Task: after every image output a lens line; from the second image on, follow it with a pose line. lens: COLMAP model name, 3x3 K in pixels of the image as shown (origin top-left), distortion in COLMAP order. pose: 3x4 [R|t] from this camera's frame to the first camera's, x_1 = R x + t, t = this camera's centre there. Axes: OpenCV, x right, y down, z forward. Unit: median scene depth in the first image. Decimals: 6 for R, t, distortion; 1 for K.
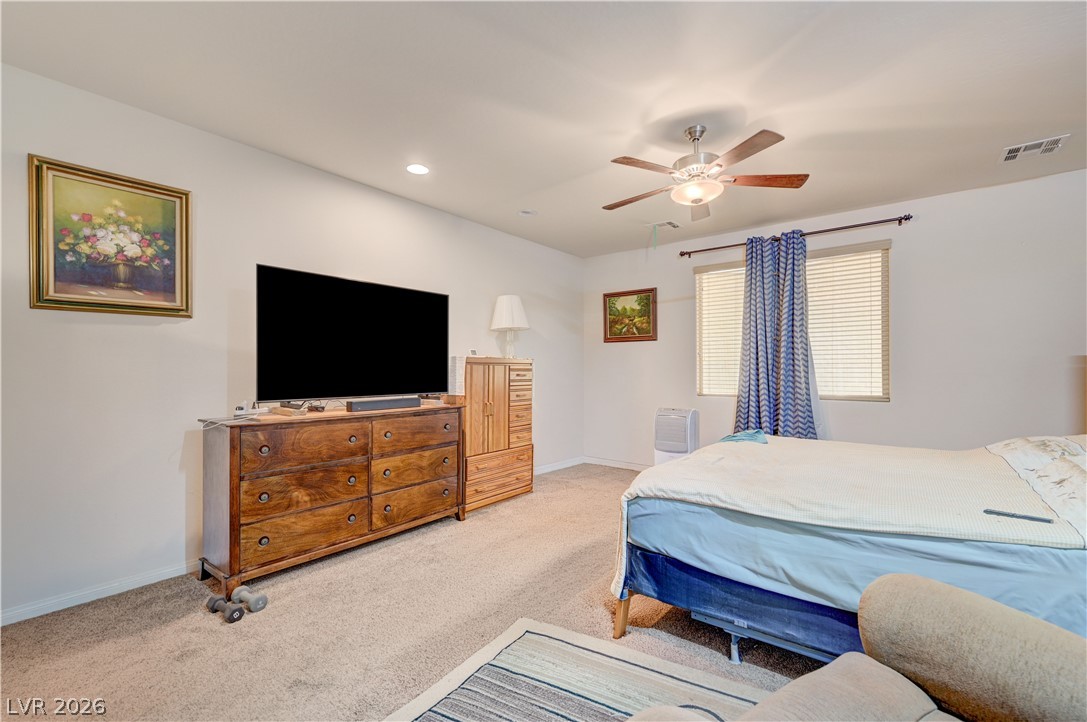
lens RADIAL K [[459.9, 0, 543.0], [0, 459.9, 369.4], [0, 0, 1]] dist [-0.000414, -0.000013]
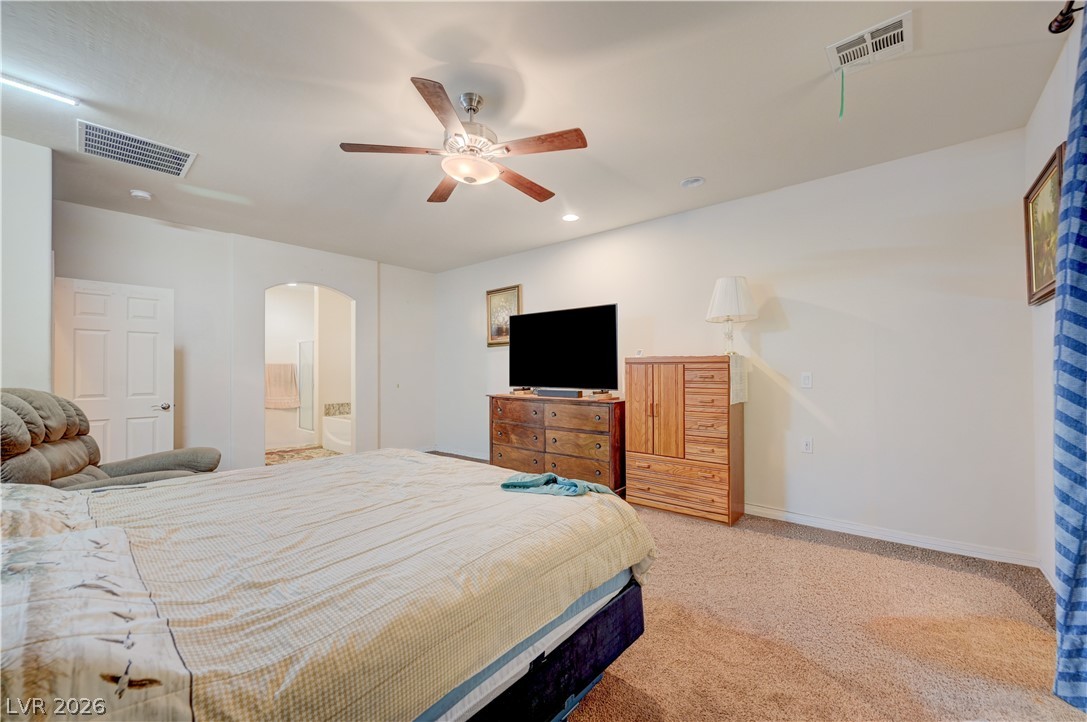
lens RADIAL K [[434.4, 0, 547.0], [0, 434.4, 367.6], [0, 0, 1]] dist [-0.000773, 0.000084]
pose [[-0.035751, -0.001817, -0.999359, 0.887659], [0.006699, 0.999975, -0.002057, -0.002843], [0.999338, -0.006768, -0.035738, 0.883579]]
